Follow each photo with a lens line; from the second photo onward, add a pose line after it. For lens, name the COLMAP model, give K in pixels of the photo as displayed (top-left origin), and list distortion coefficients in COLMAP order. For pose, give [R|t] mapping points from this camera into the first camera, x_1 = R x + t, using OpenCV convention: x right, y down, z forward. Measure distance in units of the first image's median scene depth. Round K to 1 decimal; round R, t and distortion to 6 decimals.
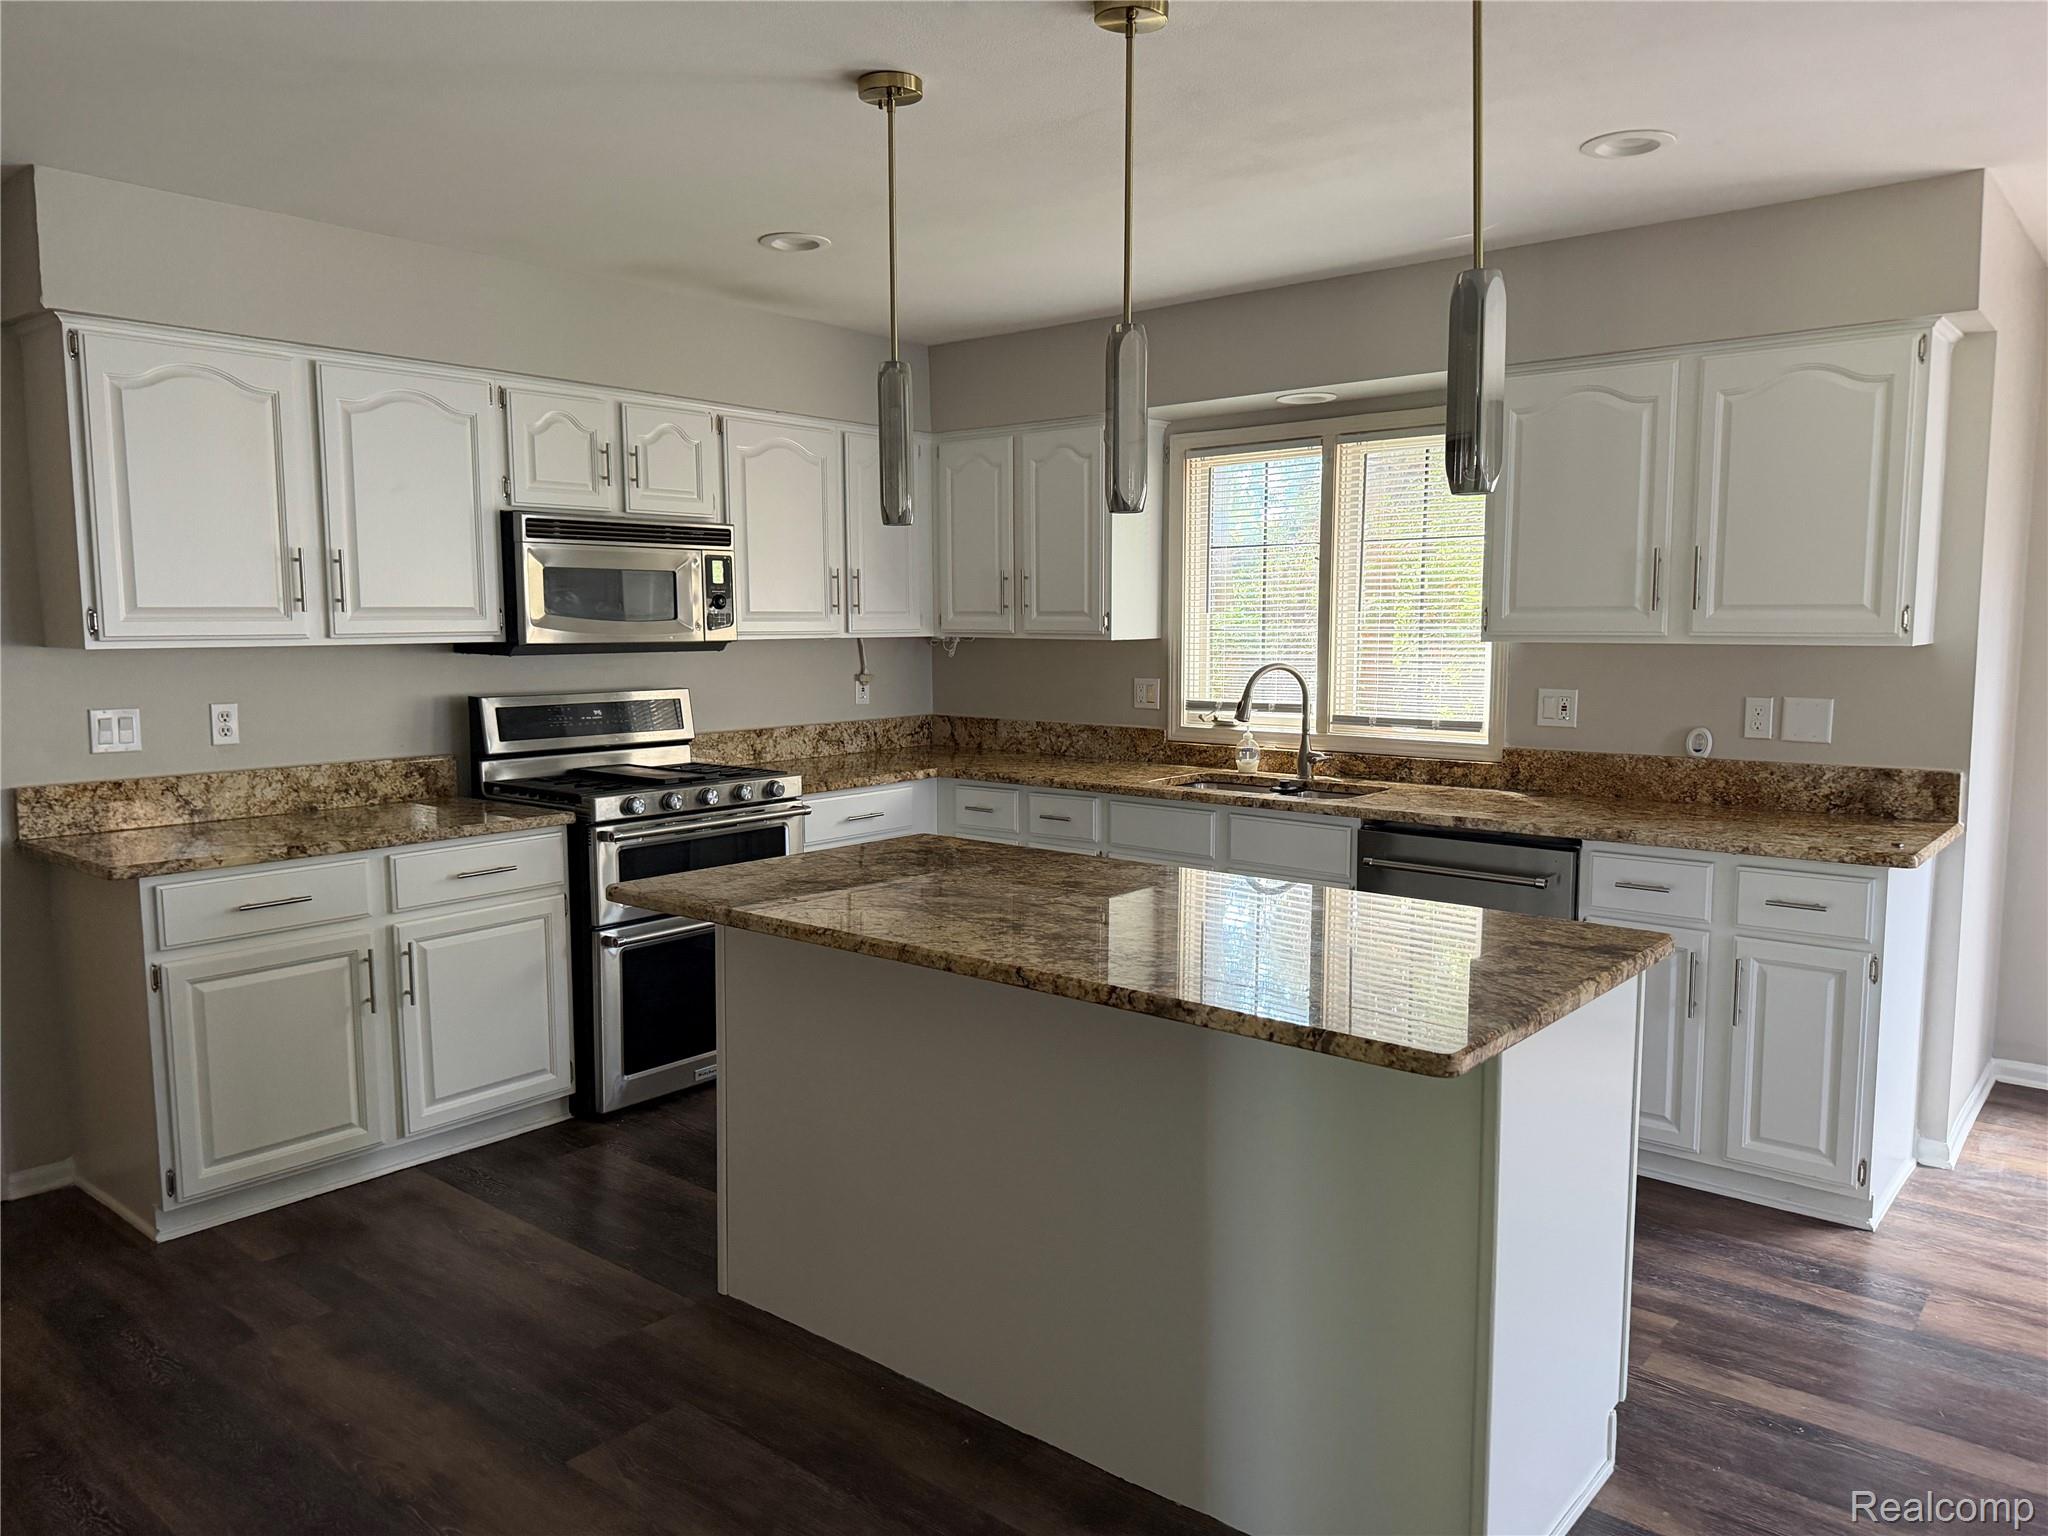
lens RADIAL K [[1452.3, 0, 1036.1], [0, 1452.3, 769.3], [0, 0, 1]] dist [0.128186, -0.141940]
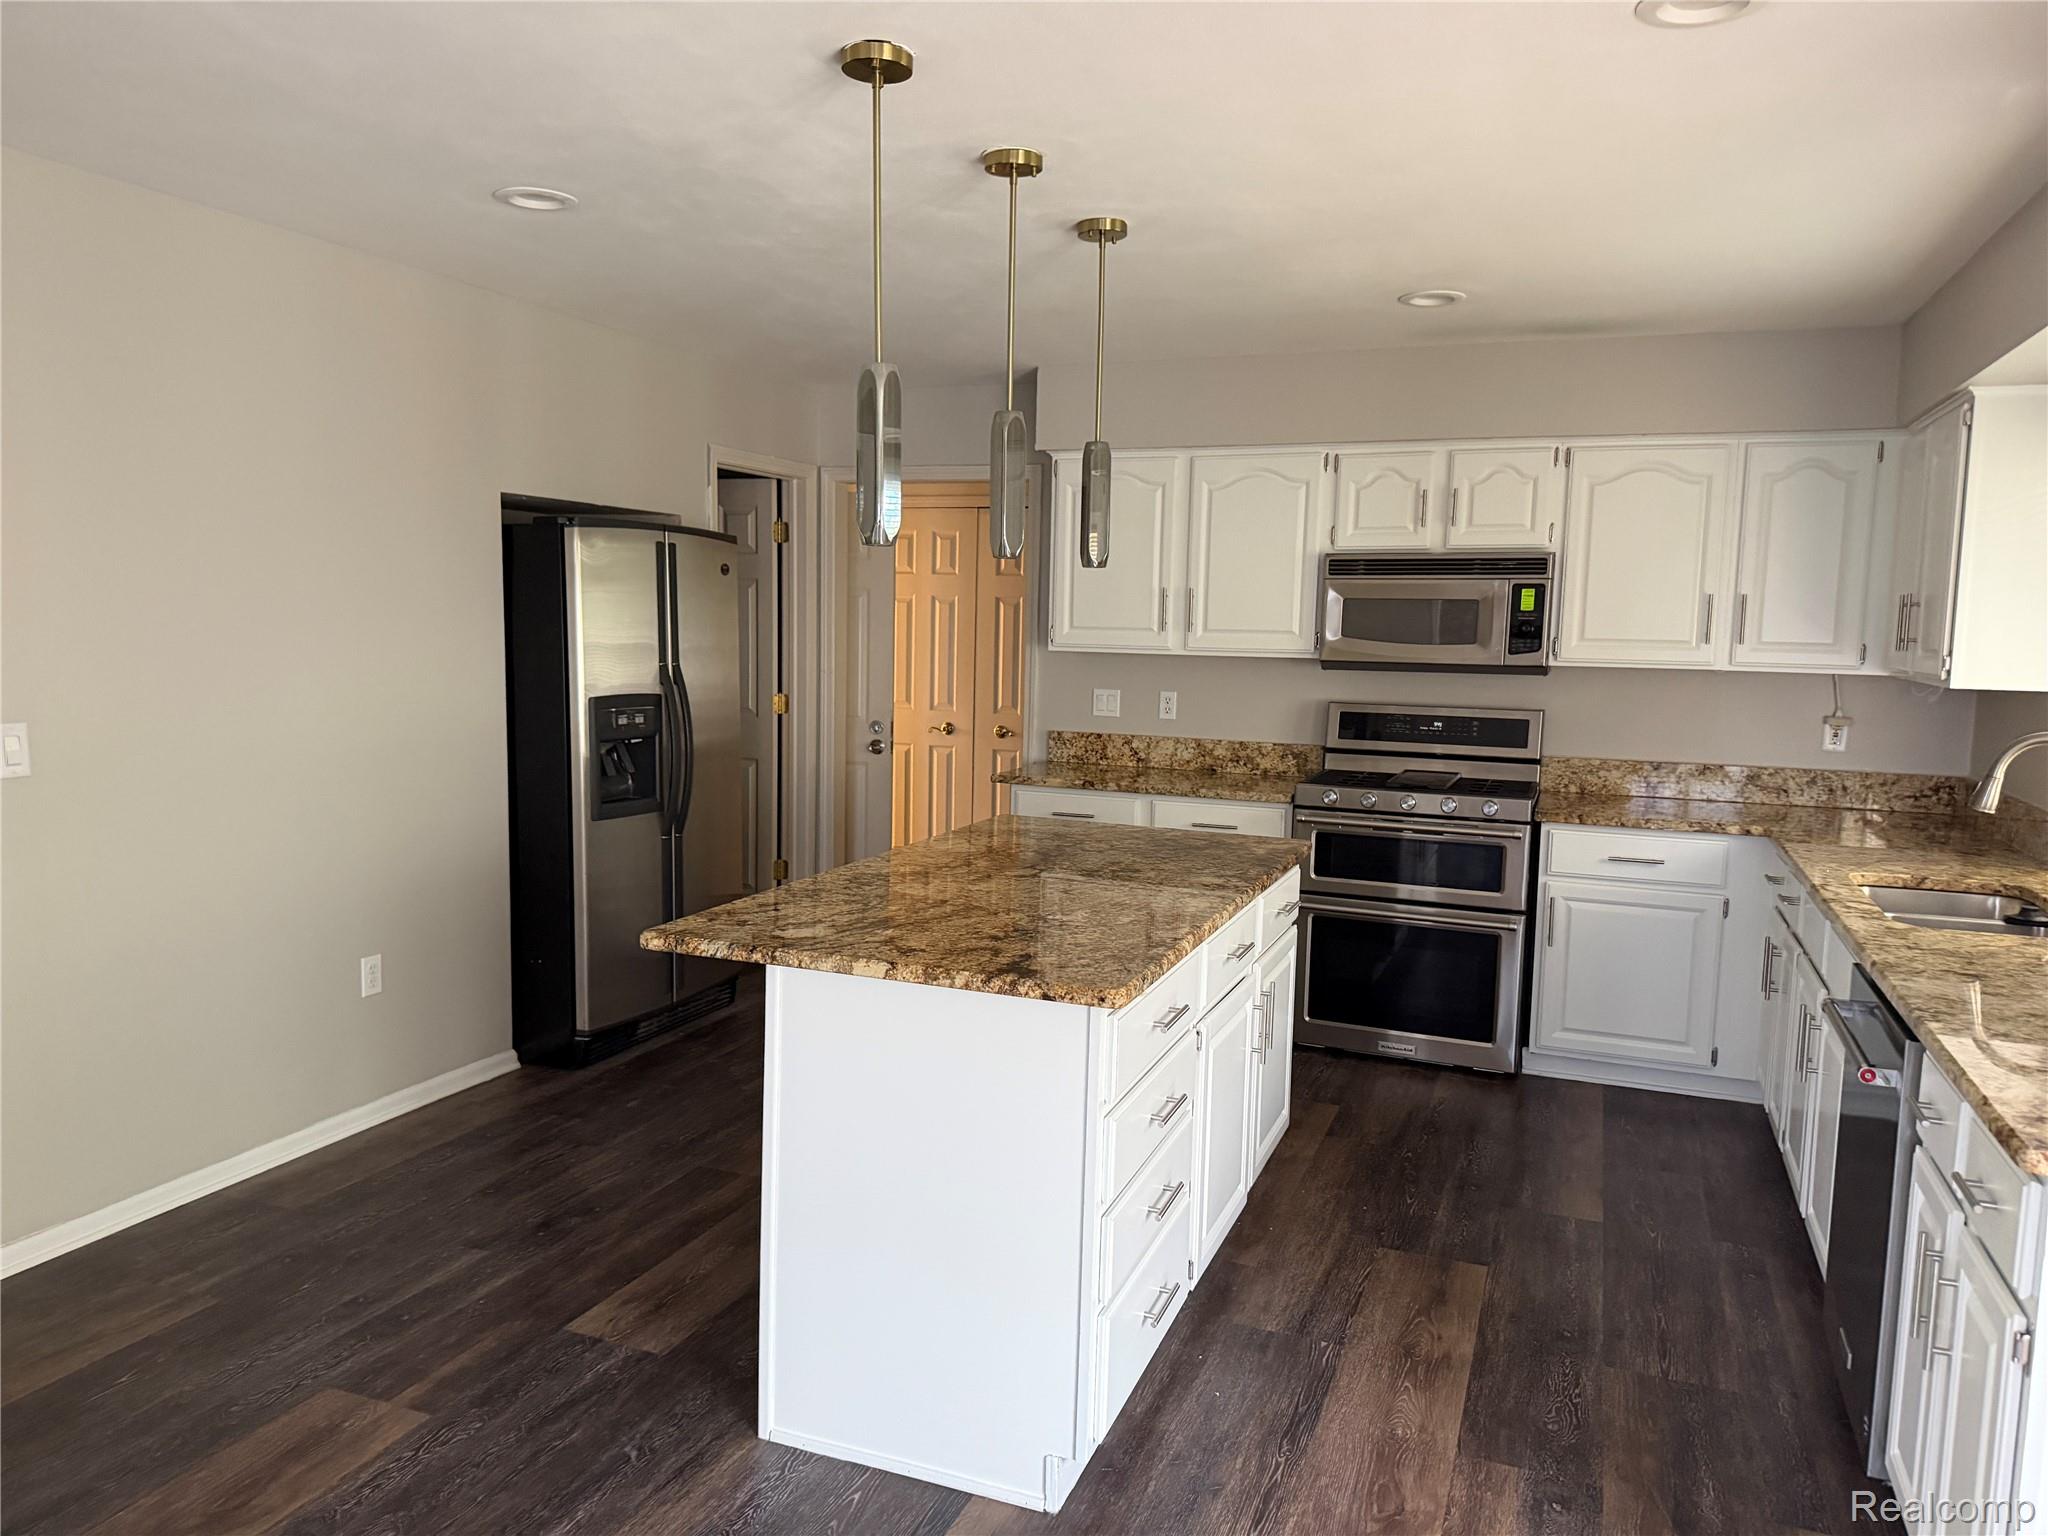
lens RADIAL K [[1449.5, 0, 1023.0], [0, 1449.5, 788.1], [0, 0, 1]] dist [0.164700, -0.319439]
pose [[0.305860, 0.122445, -0.944170, 0.715719], [-0.125149, 0.988261, 0.087622, -0.051525], [0.943815, 0.091362, 0.317593, 0.357507]]
